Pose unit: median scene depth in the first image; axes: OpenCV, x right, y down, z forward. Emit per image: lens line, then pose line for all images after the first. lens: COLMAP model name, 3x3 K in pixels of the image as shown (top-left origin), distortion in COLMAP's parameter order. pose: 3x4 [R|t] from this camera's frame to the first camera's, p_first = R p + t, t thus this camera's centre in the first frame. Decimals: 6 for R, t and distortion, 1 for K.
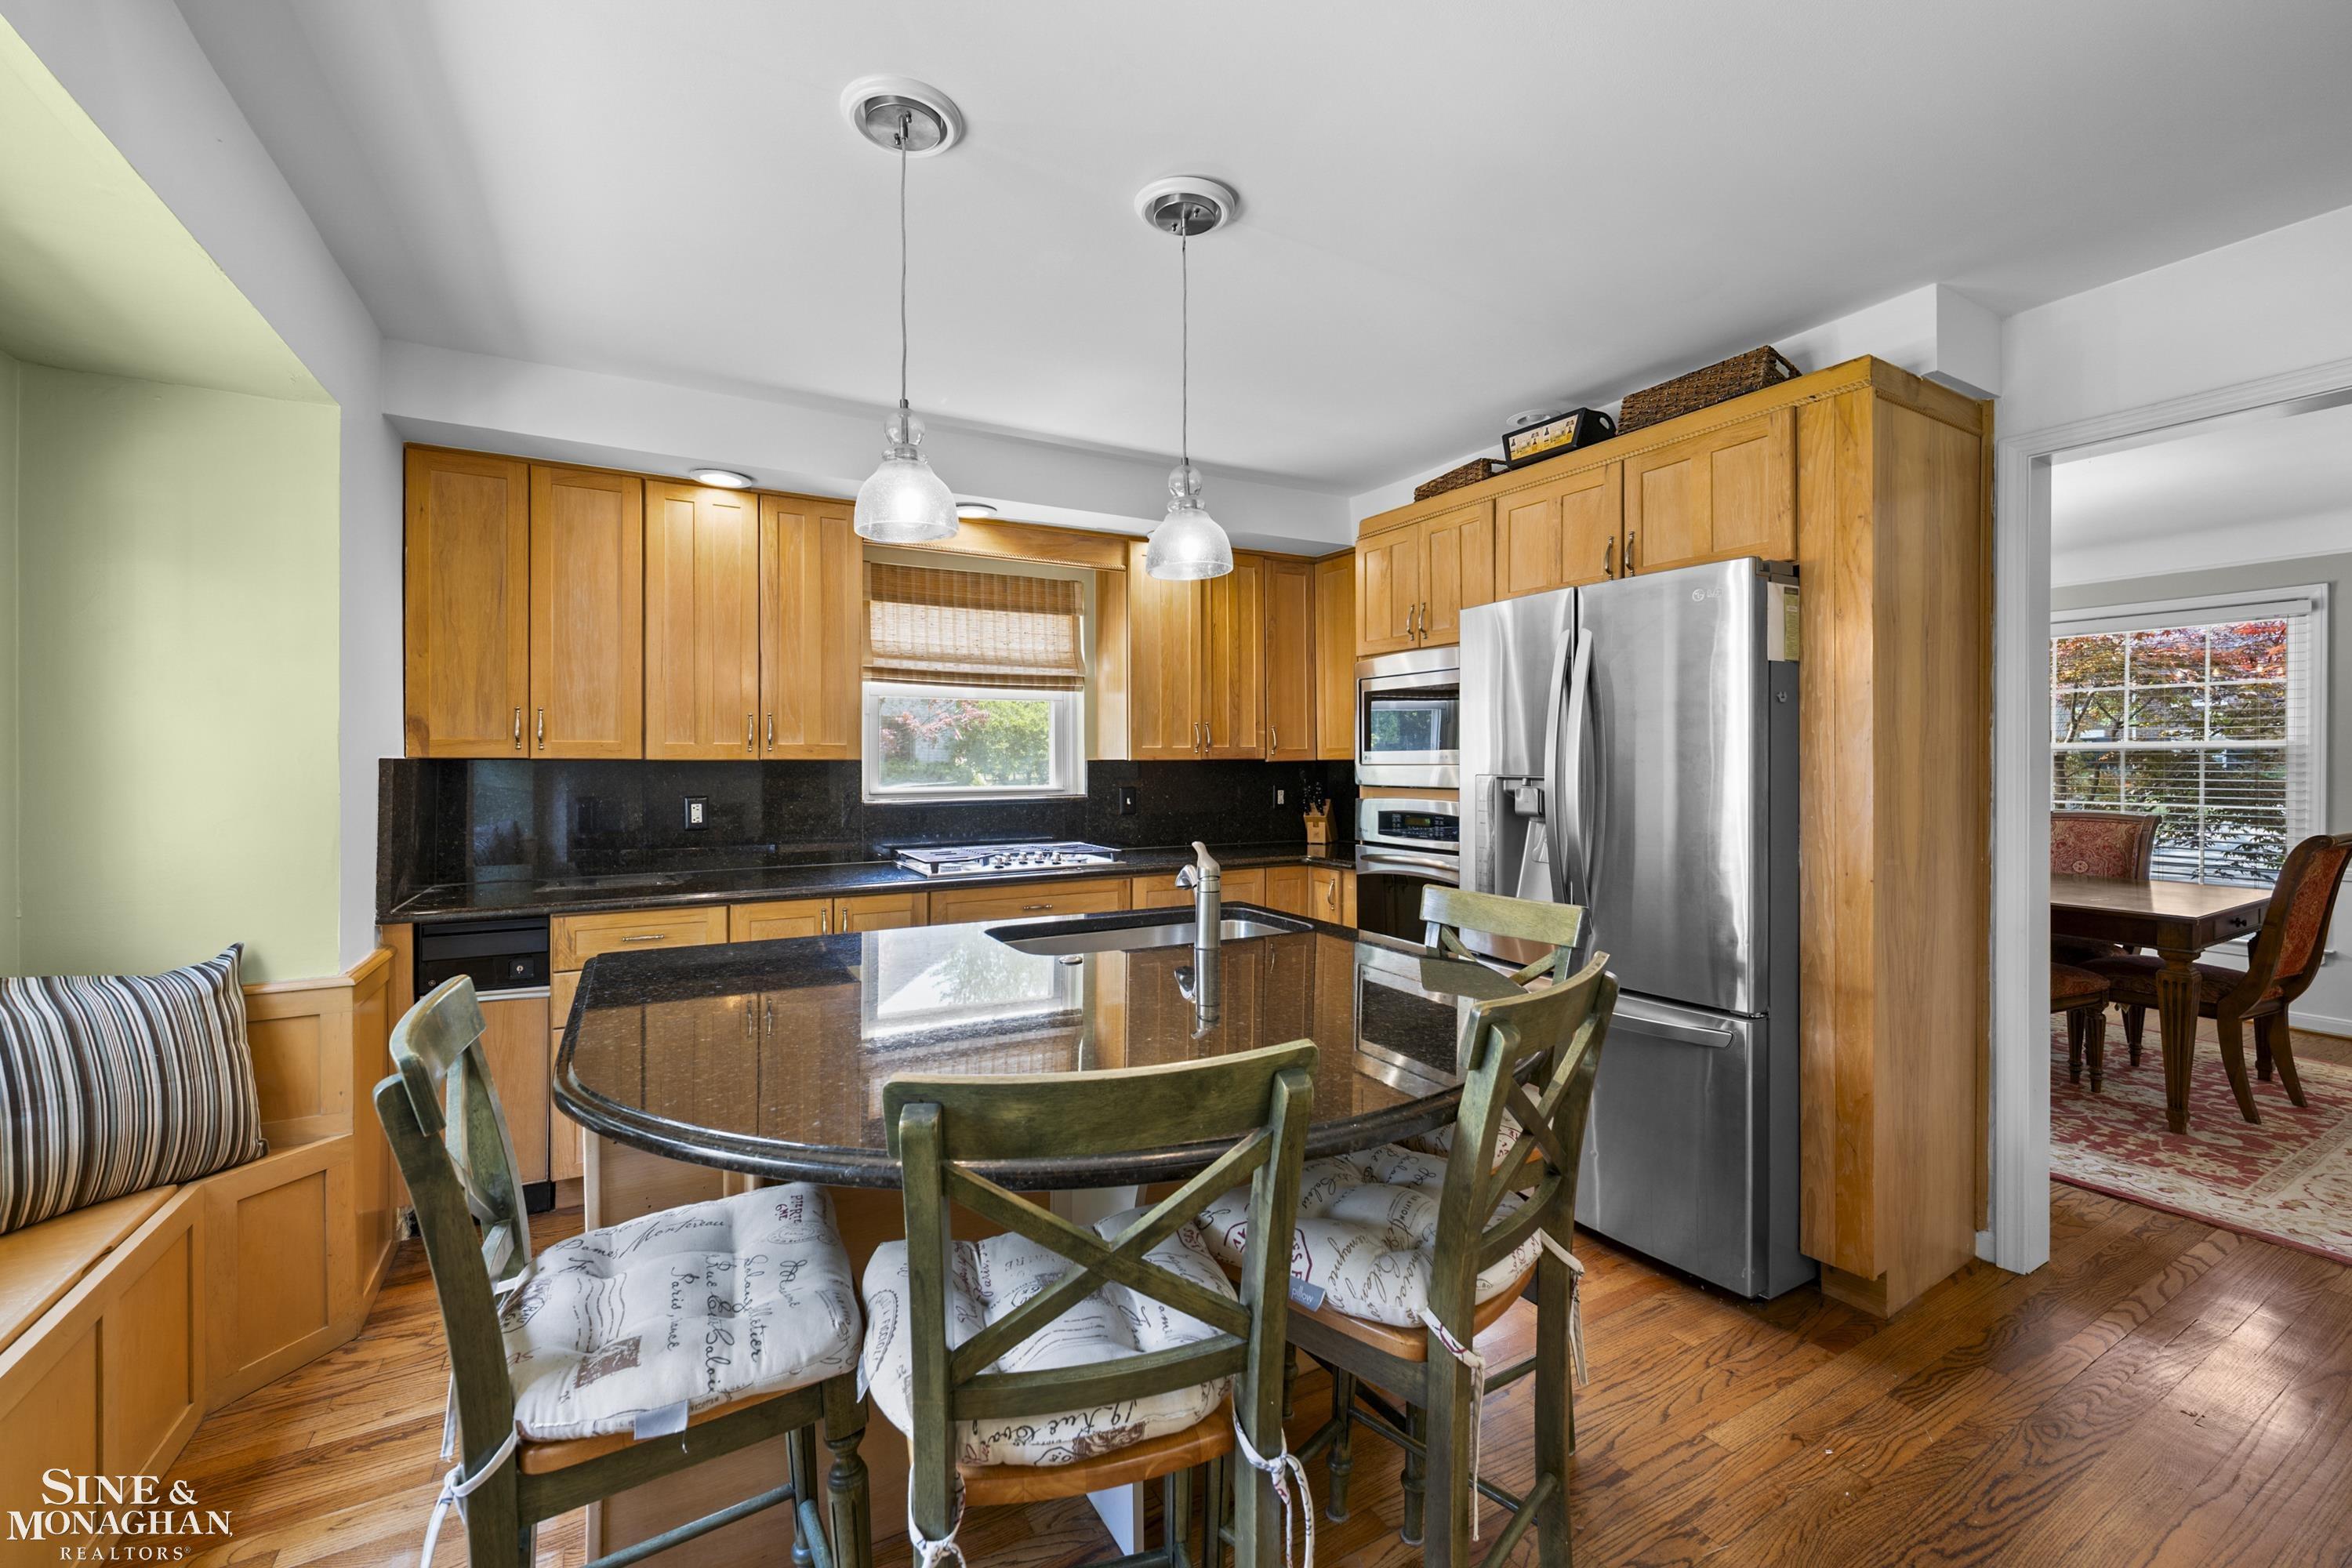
lens RADIAL K [[954.2, 0, 1175.3], [0, 954.2, 774.2], [0, 0, 1]] dist [-0.002955, 0.000958]
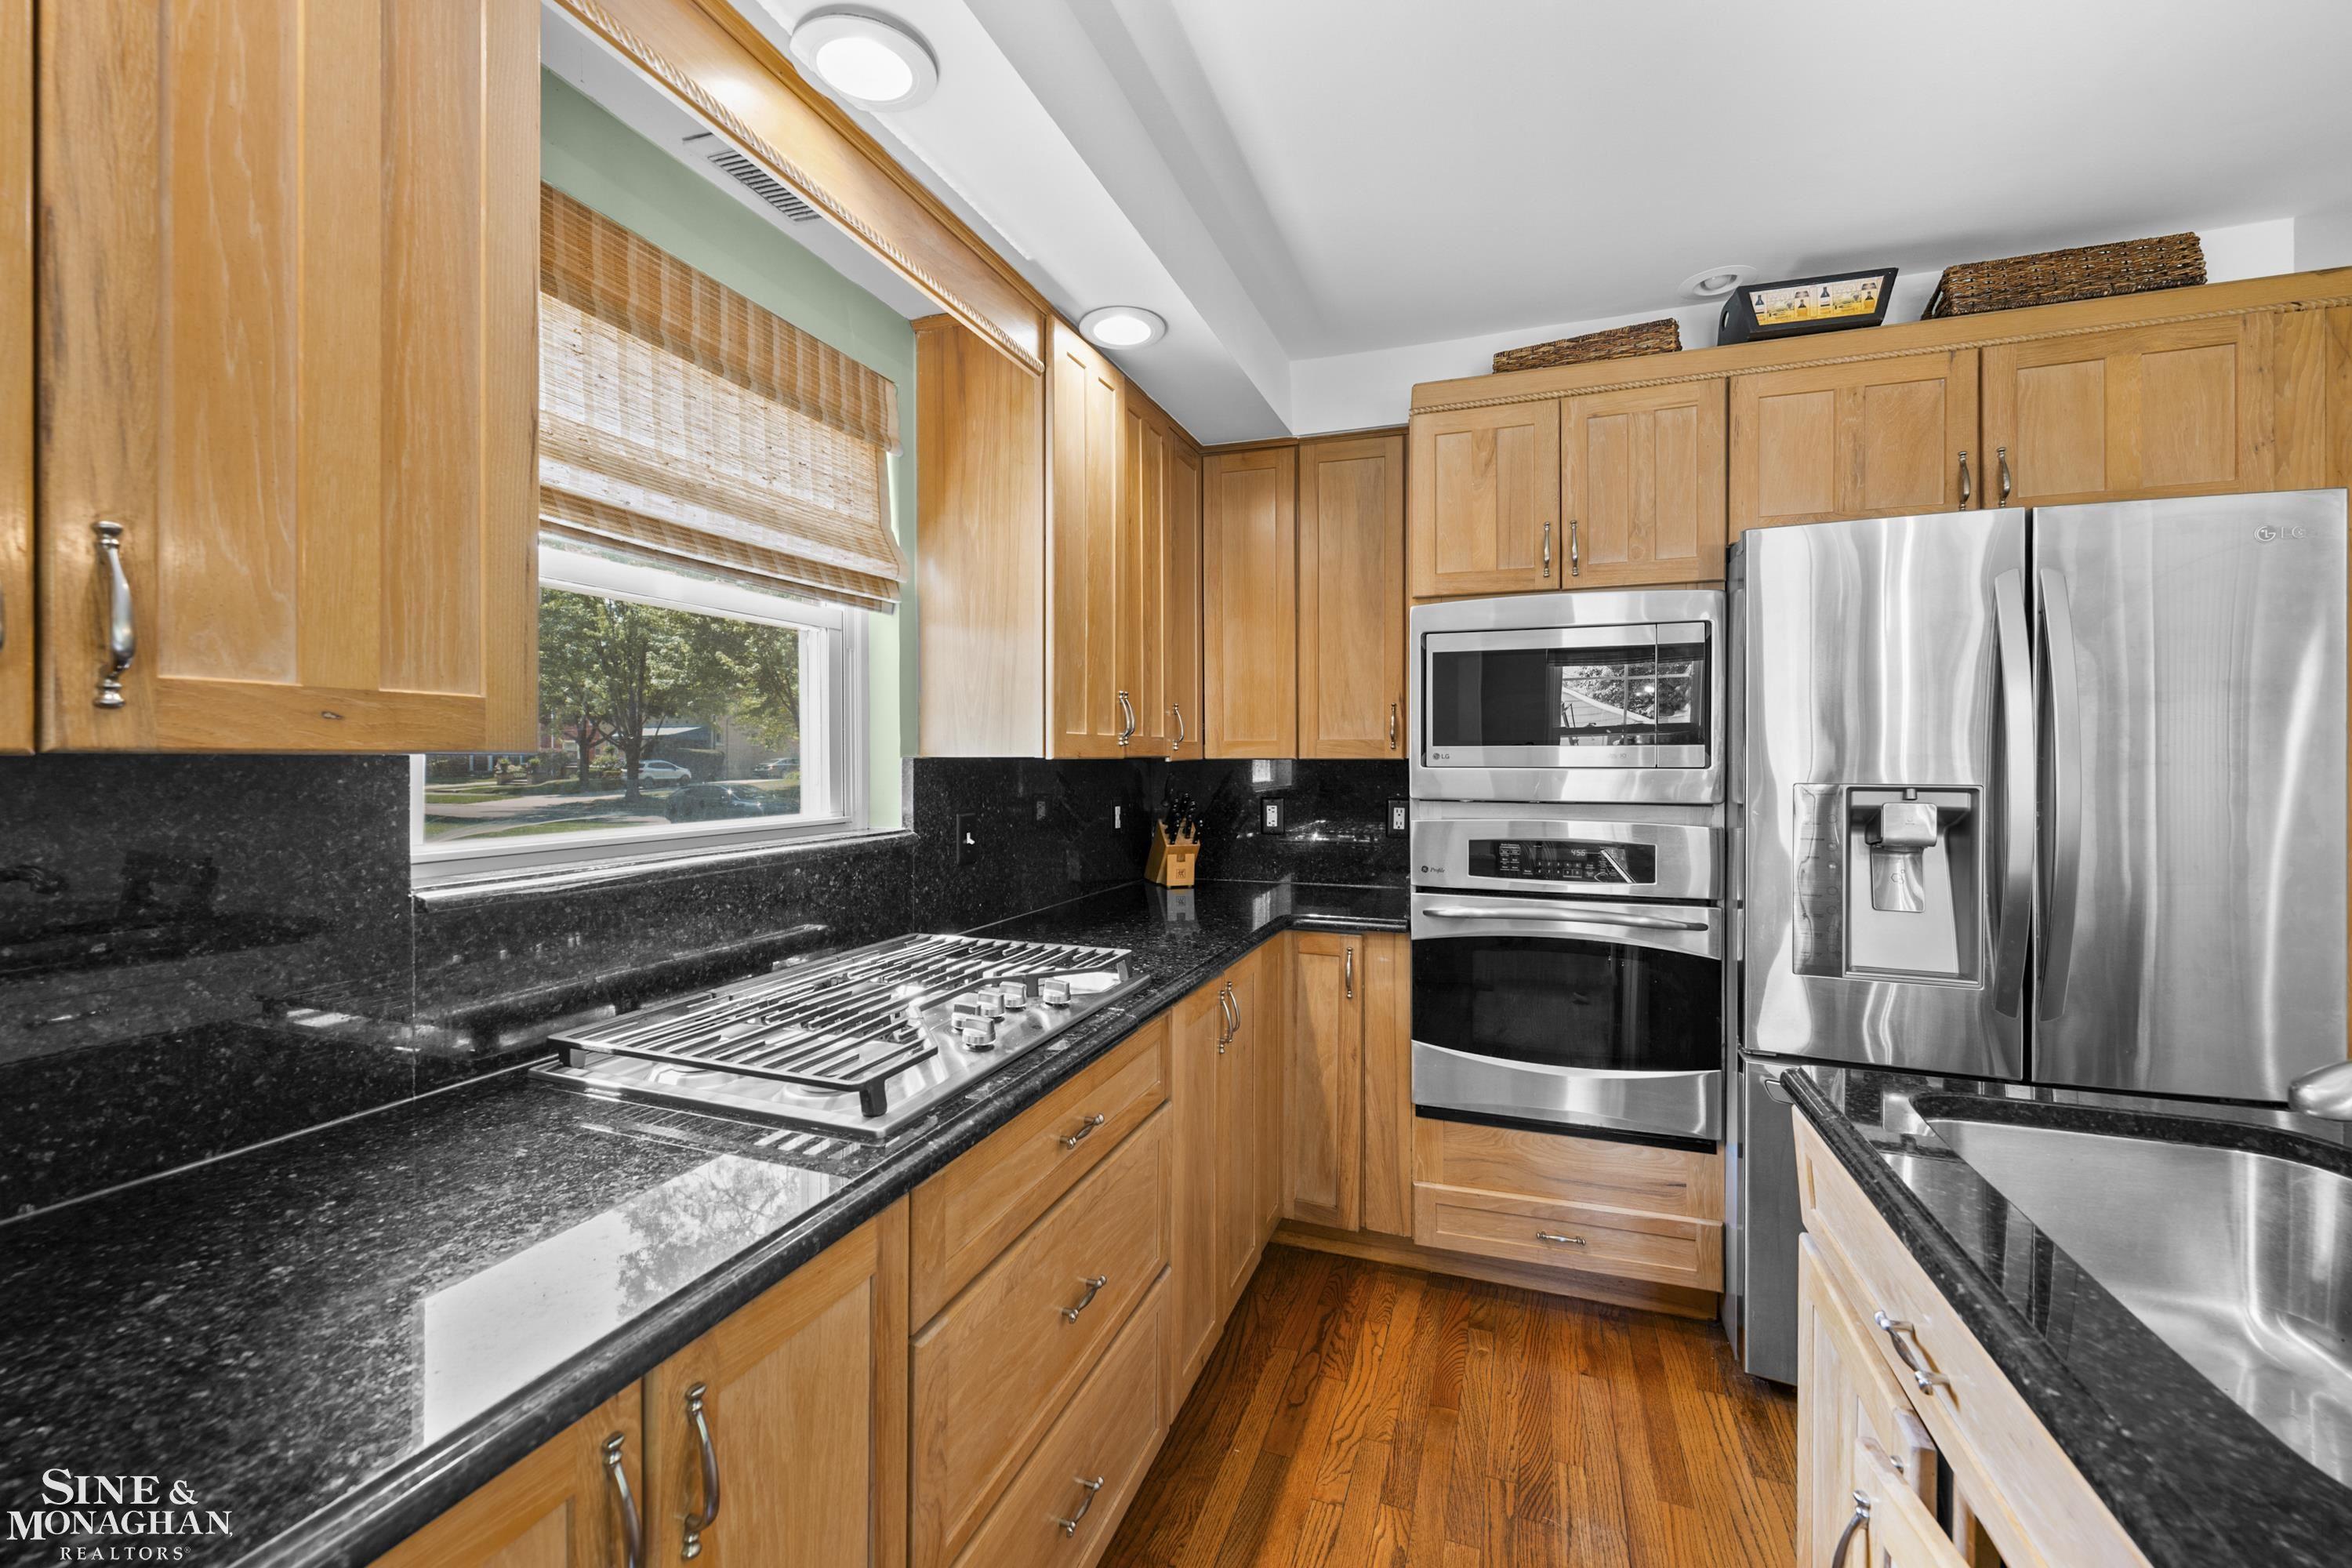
lens RADIAL K [[954.2, 0, 1180.9], [0, 954.2, 765.6], [0, 0, 1]] dist [-0.002955, 0.000958]
pose [[0.761142, -0.000312, 0.648585, -0.339432], [0.005007, 0.999973, -0.005395, -0.008534], [-0.648566, 0.007354, 0.761123, 0.622599]]
